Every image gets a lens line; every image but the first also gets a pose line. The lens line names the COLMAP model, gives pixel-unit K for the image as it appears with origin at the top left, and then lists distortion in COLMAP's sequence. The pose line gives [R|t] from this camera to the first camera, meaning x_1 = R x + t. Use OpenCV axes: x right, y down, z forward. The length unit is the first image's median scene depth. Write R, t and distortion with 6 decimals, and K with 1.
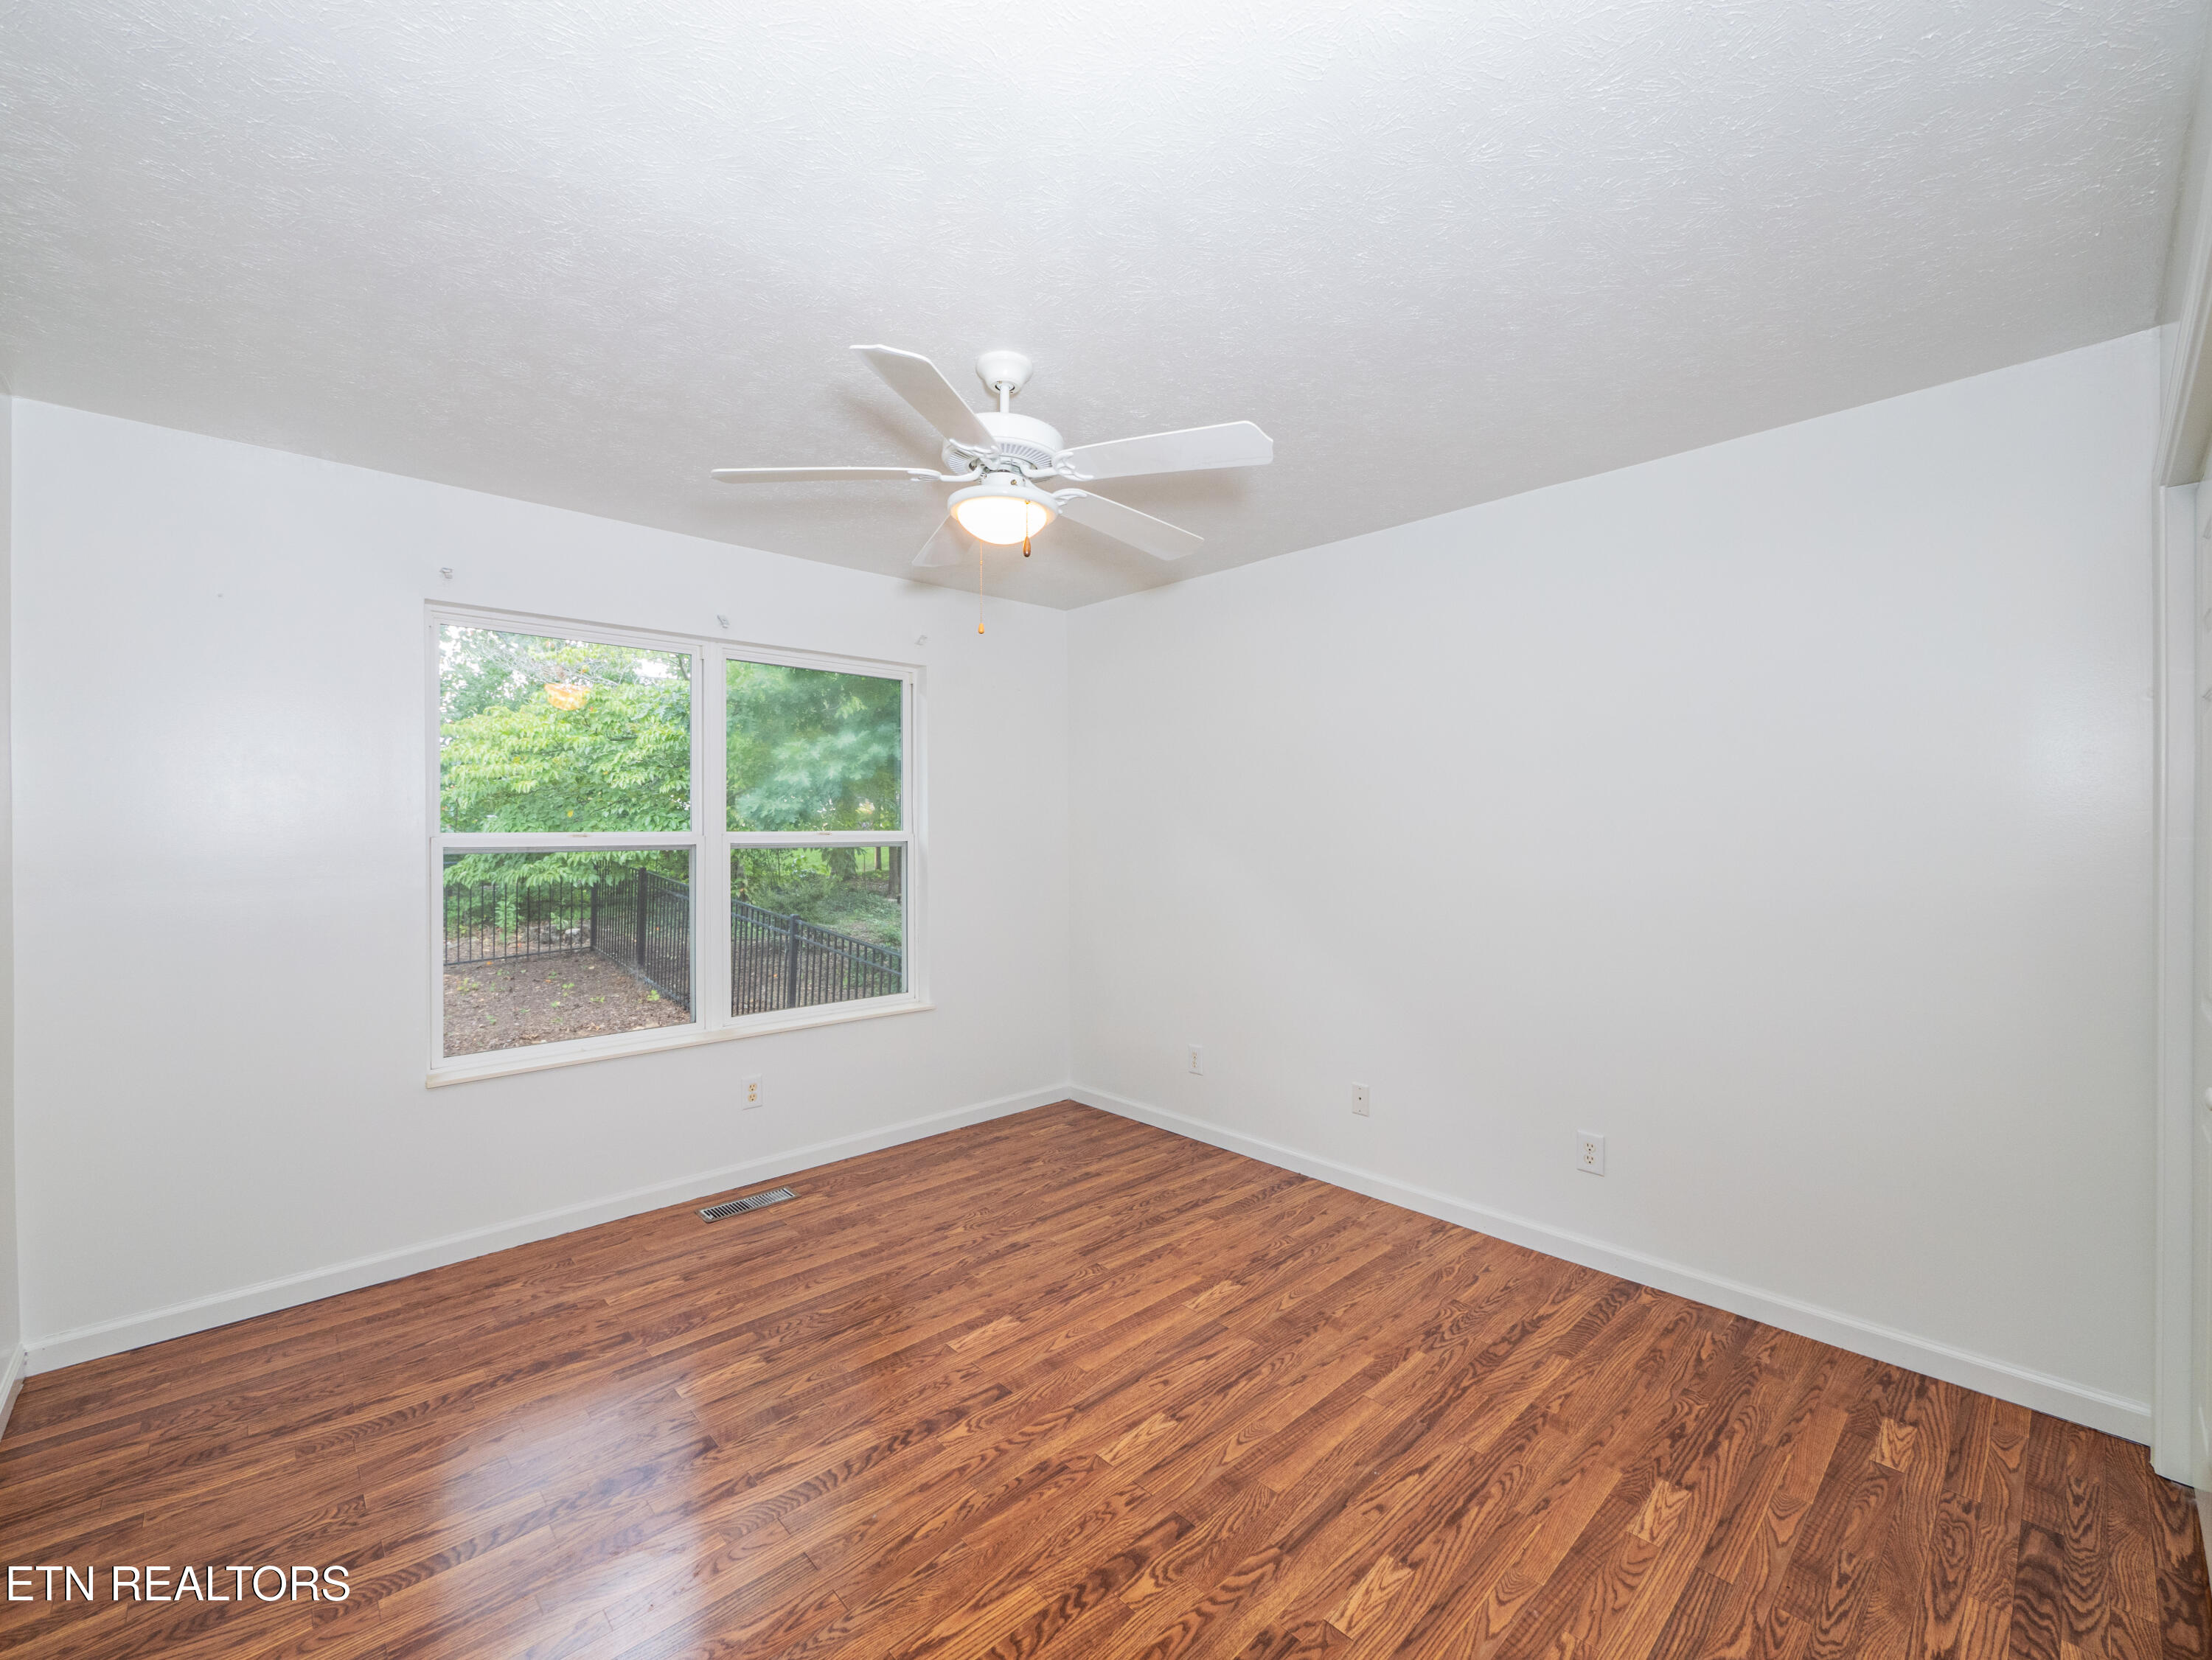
lens RADIAL K [[917.3, 0, 1108.6], [0, 917.3, 828.0], [0, 0, 1]] dist [-0.008062, 0.000511]
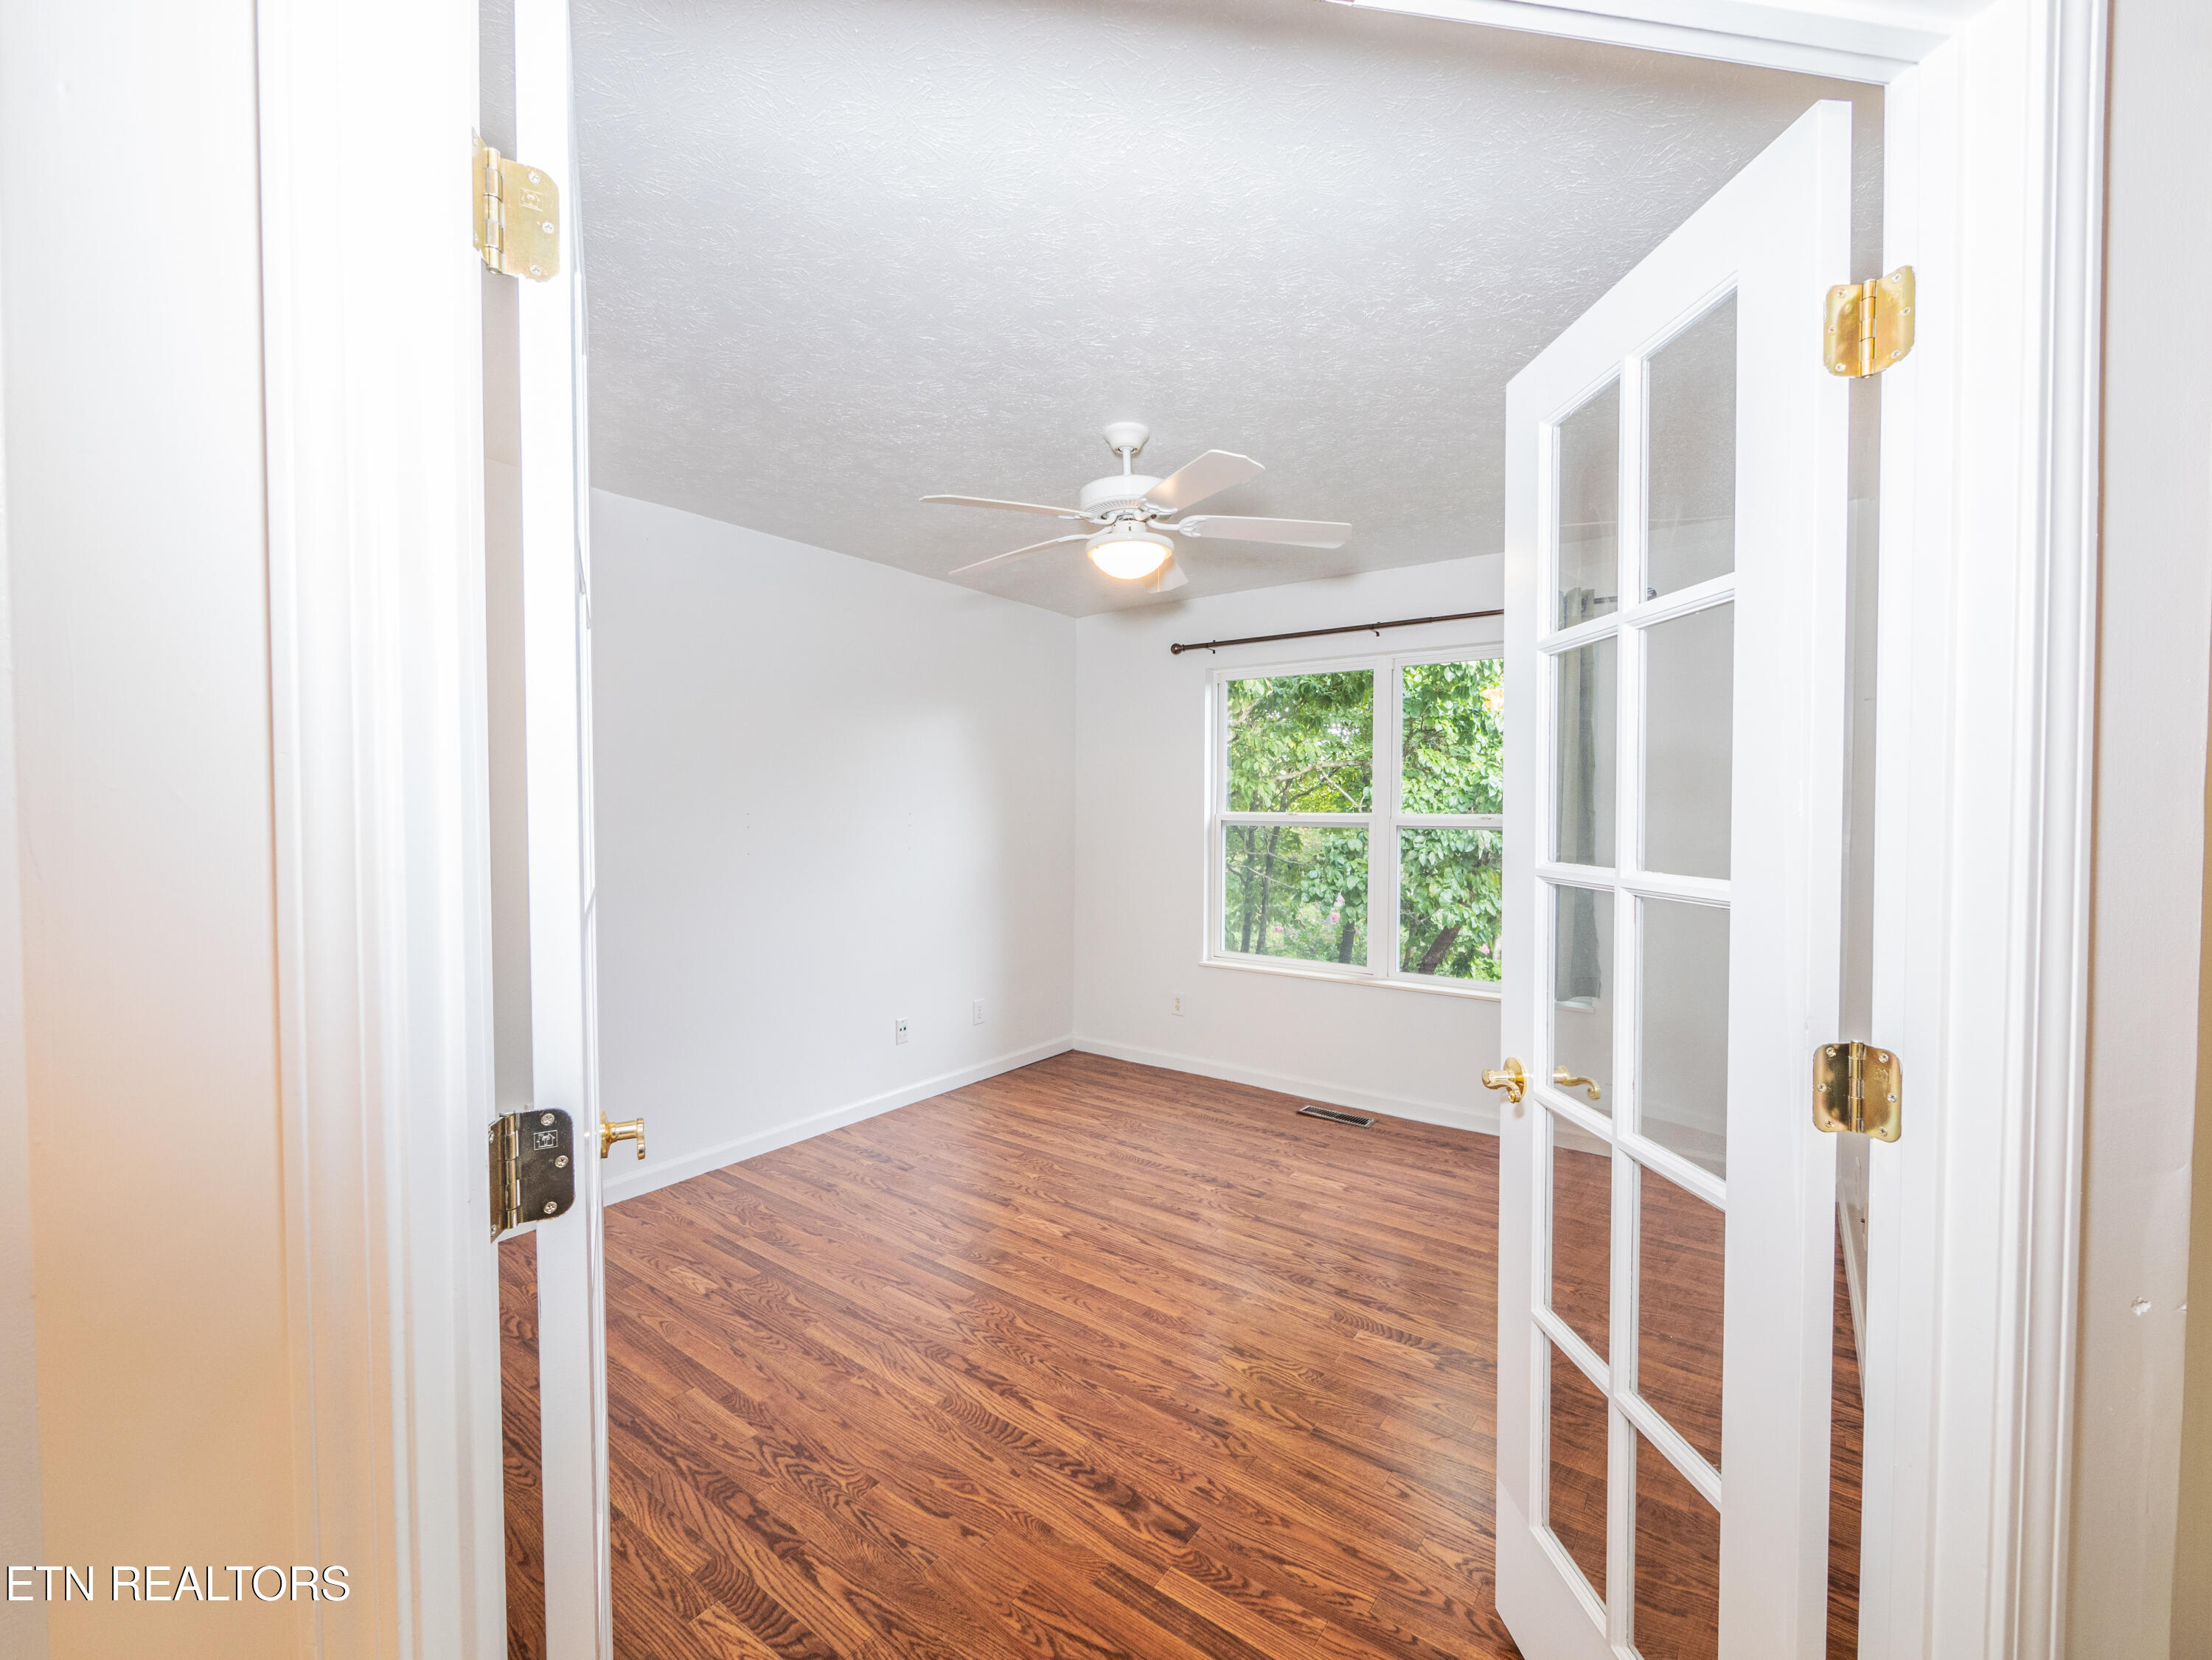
lens RADIAL K [[917.3, 0, 1108.2], [0, 917.3, 820.5], [0, 0, 1]] dist [-0.008062, 0.000511]
pose [[0.193422, 0.014130, -0.981014, 0.793457], [-0.015667, 0.999813, 0.011312, 0.003936], [0.980990, 0.013182, 0.193608, 0.755349]]
